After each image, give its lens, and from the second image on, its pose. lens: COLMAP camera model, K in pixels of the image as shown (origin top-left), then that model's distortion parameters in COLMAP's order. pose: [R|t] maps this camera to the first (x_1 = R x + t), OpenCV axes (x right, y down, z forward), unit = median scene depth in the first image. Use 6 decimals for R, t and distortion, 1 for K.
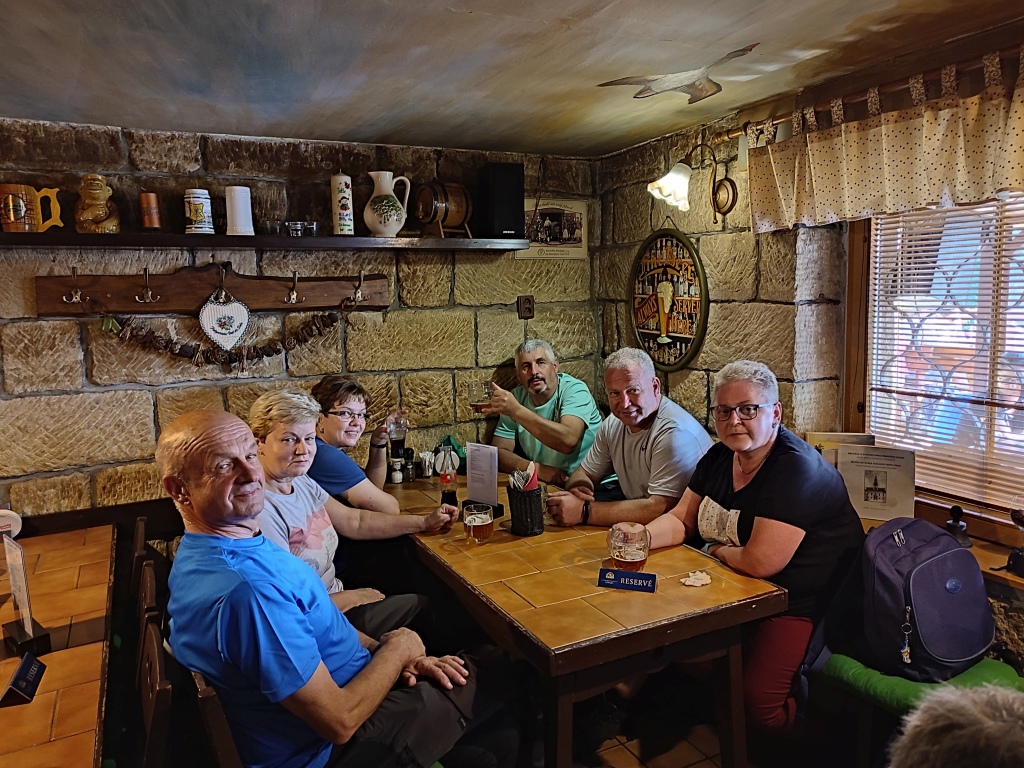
lens RADIAL K [[735.7, 0, 514.8], [0, 735.7, 392.5], [0, 0, 1]] dist [0.025885, -0.013281]
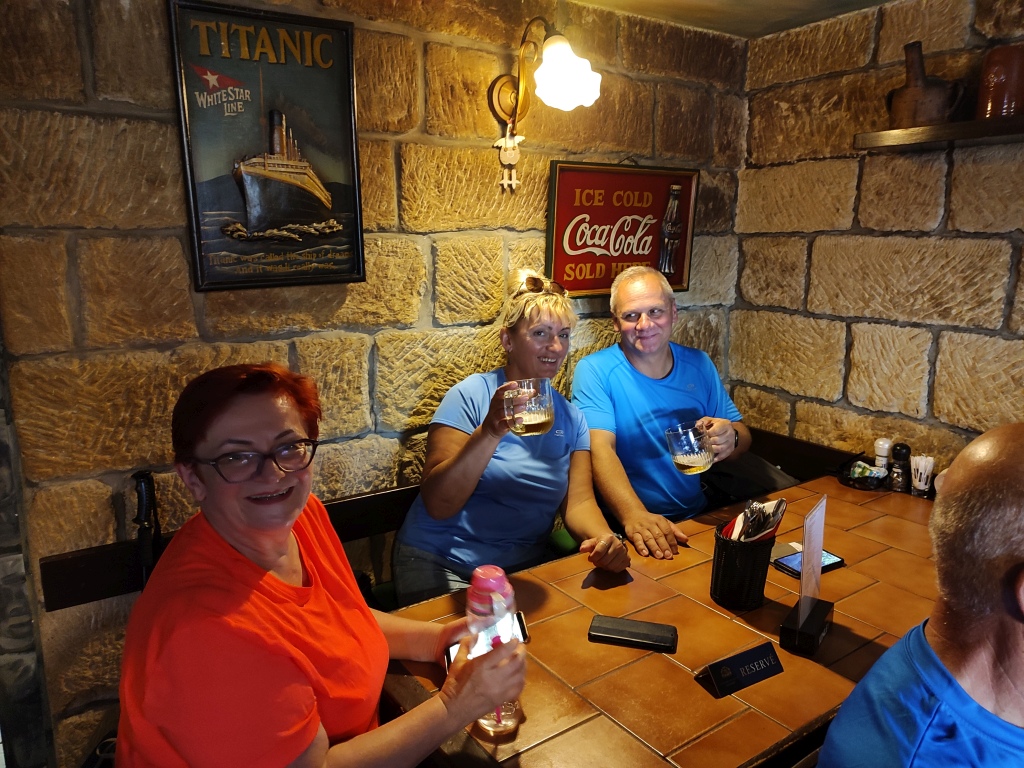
lens RADIAL K [[735.7, 0, 515.7], [0, 735.7, 385.2], [0, 0, 1]] dist [0.025885, -0.013281]
pose [[0.118310, 0.230029, -0.965966, 0.019797], [-0.134898, 0.967503, 0.213873, -0.032655], [0.983771, 0.105003, 0.145496, 0.298627]]
